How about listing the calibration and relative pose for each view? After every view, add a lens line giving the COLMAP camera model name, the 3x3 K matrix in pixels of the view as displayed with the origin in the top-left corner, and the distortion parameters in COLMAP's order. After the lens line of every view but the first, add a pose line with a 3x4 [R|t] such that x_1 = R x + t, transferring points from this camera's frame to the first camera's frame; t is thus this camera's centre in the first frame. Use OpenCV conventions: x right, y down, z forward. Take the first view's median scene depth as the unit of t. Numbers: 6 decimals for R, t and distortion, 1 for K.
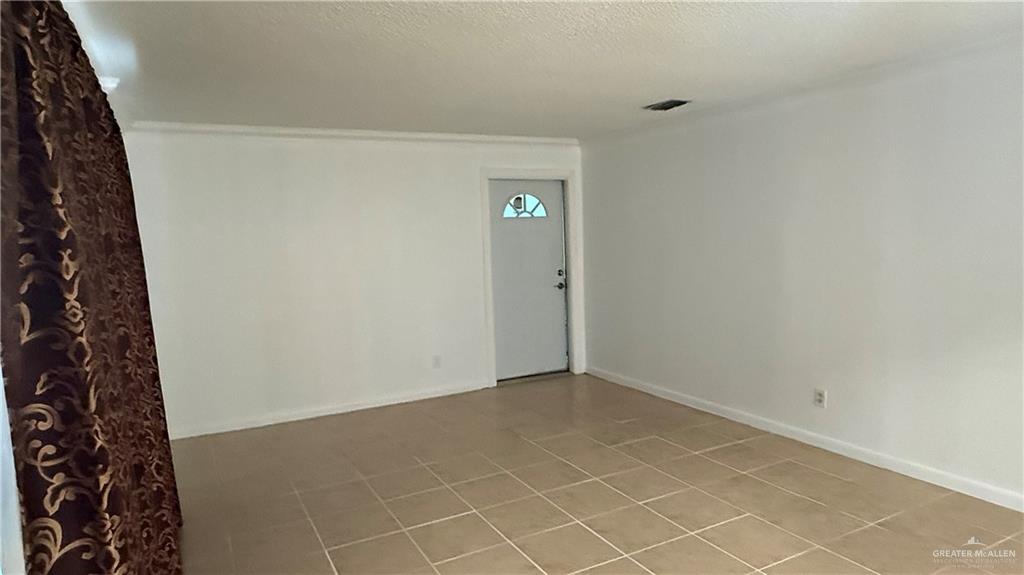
lens RADIAL K [[630.2, 0, 514.0], [0, 630.2, 283.6], [0, 0, 1]] dist [0.001477, 0.002410]
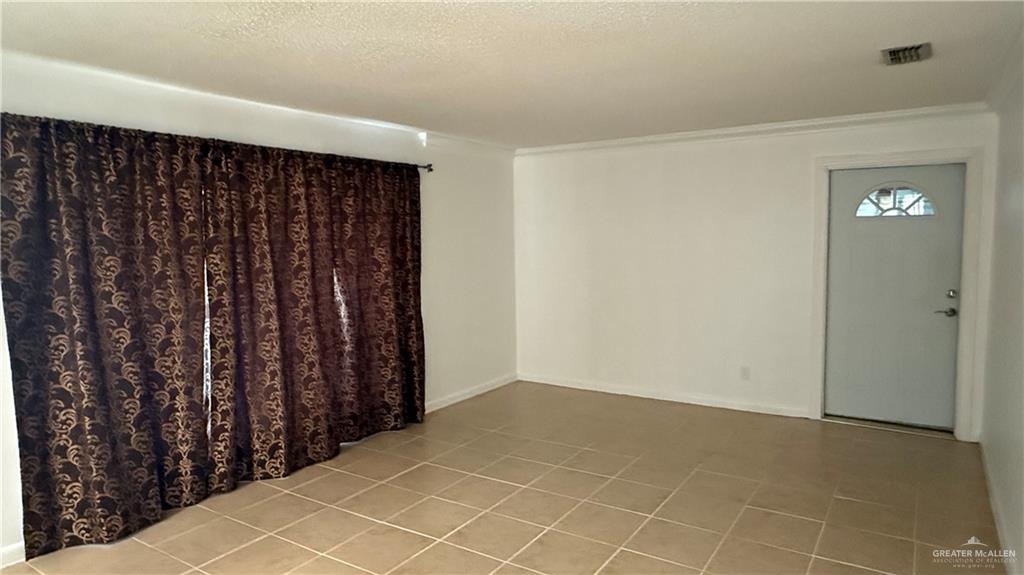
lens RADIAL K [[630.2, 0, 515.9], [0, 630.2, 289.9], [0, 0, 1]] dist [0.001477, 0.002410]
pose [[0.489019, 0.103557, -0.866104, 0.471434], [-0.078199, 0.994134, 0.074713, -0.038159], [0.868761, 0.031193, 0.494249, 0.229568]]
